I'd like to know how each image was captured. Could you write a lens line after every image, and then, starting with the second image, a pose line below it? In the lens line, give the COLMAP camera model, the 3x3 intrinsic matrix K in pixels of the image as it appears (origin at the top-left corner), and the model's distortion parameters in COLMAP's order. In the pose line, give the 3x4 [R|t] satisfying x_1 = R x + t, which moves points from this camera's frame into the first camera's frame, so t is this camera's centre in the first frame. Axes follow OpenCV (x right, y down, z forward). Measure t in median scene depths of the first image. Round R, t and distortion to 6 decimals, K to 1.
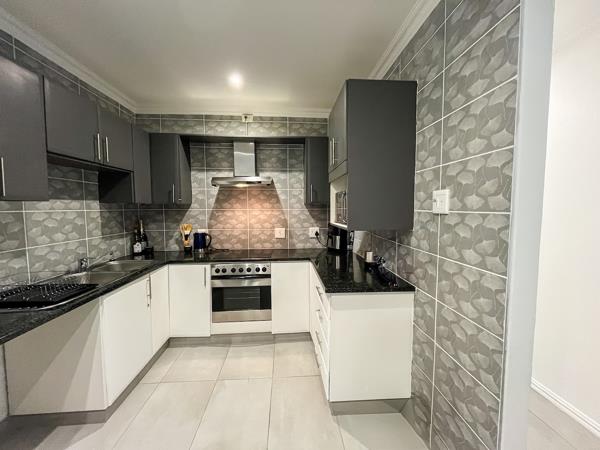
lens RADIAL K [[242.5, 0, 301.7], [0, 242.5, 224.4], [0, 0, 1]] dist [-0.000776, -0.001213]
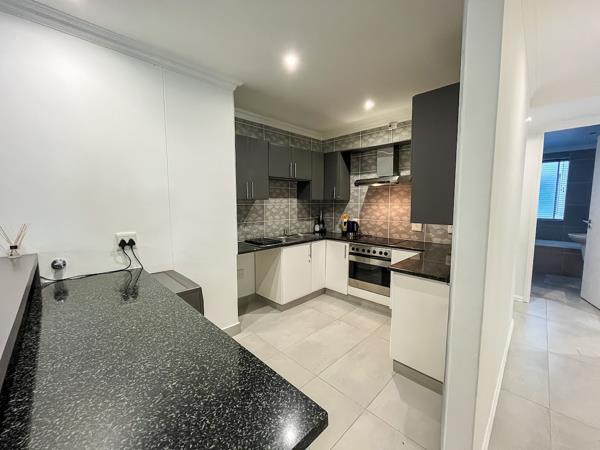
lens RADIAL K [[242.5, 0, 301.3], [0, 242.5, 226.3], [0, 0, 1]] dist [-0.000776, -0.001213]
pose [[0.657831, 0.077967, -0.749119, 0.436696], [-0.051769, 0.996956, 0.058301, -0.000313], [0.751384, 0.000429, 0.659865, -0.113451]]
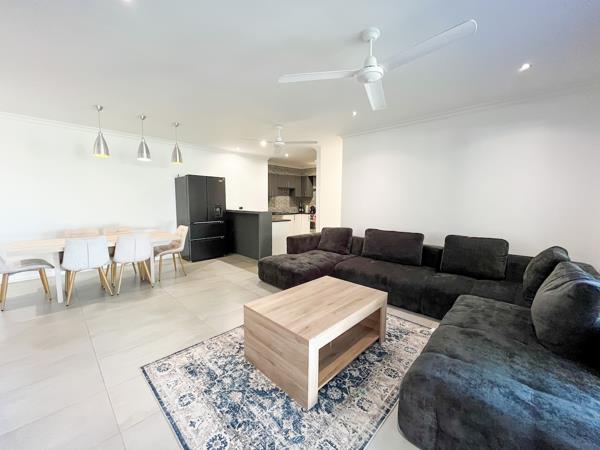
lens RADIAL K [[242.5, 0, 298.6], [0, 242.5, 222.5], [0, 0, 1]] dist [-0.000776, -0.001213]
pose [[0.679895, 0.075422, -0.729421, 1.813459], [-0.060777, 0.997070, 0.046446, 0.113535], [0.730787, 0.012754, 0.682487, -1.305393]]
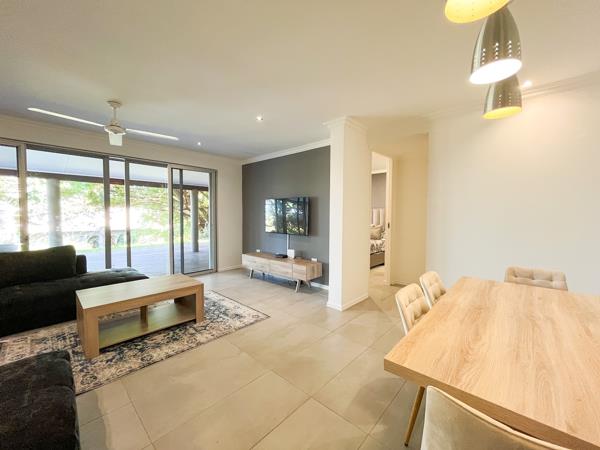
lens RADIAL K [[242.5, 0, 300.5], [0, 242.5, 222.6], [0, 0, 1]] dist [-0.000776, -0.001213]
pose [[-0.698874, -0.027954, 0.714698, 0.063570], [0.045119, 0.995523, 0.083058, 0.060444], [-0.713820, 0.090294, -0.694484, -0.478923]]
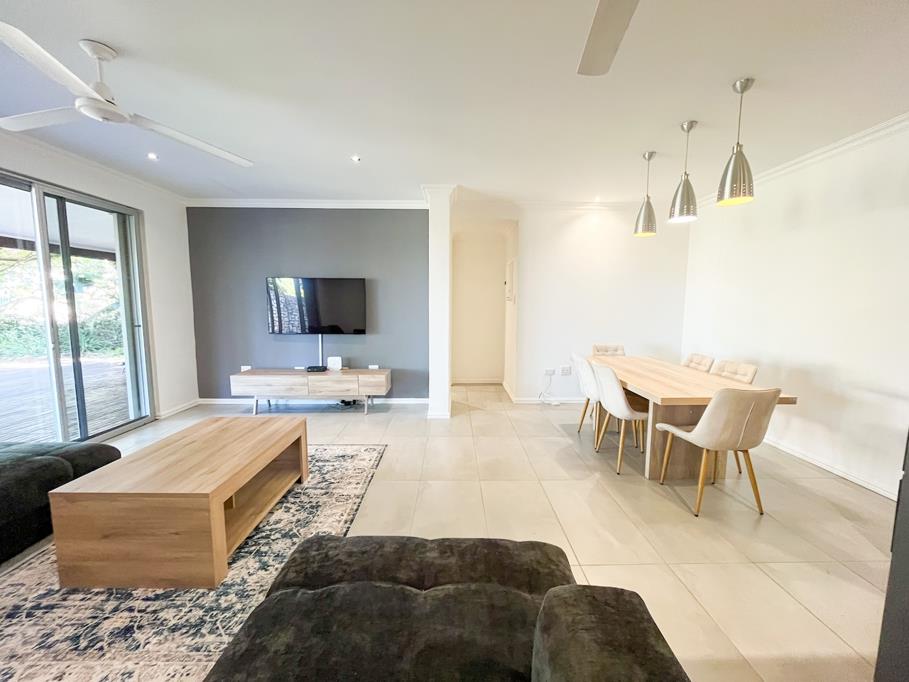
lens RADIAL K [[367.4, 0, 459.7], [0, 367.4, 336.6], [0, 0, 1]] dist [-0.000776, -0.001213]
pose [[-0.999268, -0.007353, 0.037530, 0.696224], [-0.001180, 0.986803, 0.161918, 0.017597], [-0.038226, 0.161756, -0.986090, 0.062090]]
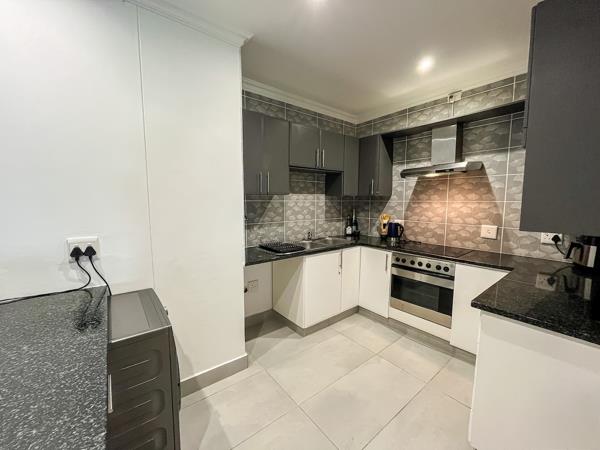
lens RADIAL K [[242.5, 0, 300.9], [0, 242.5, 225.1], [0, 0, 1]] dist [-0.000776, -0.001213]
pose [[0.564773, 0.086522, -0.820698, 0.241455], [-0.059663, 0.996167, 0.063964, 0.001210], [0.823087, 0.012840, 0.567771, 0.055439]]
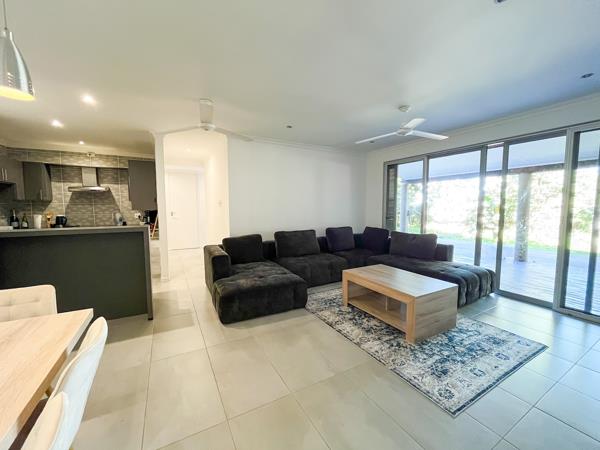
lens RADIAL K [[242.5, 0, 302.6], [0, 242.5, 224.3], [0, 0, 1]] dist [-0.000776, -0.001213]
pose [[0.895082, -0.030453, 0.444860, 0.422253], [0.027499, 0.999536, 0.013093, 0.127161], [-0.445053, 0.000513, 0.895504, -1.514123]]
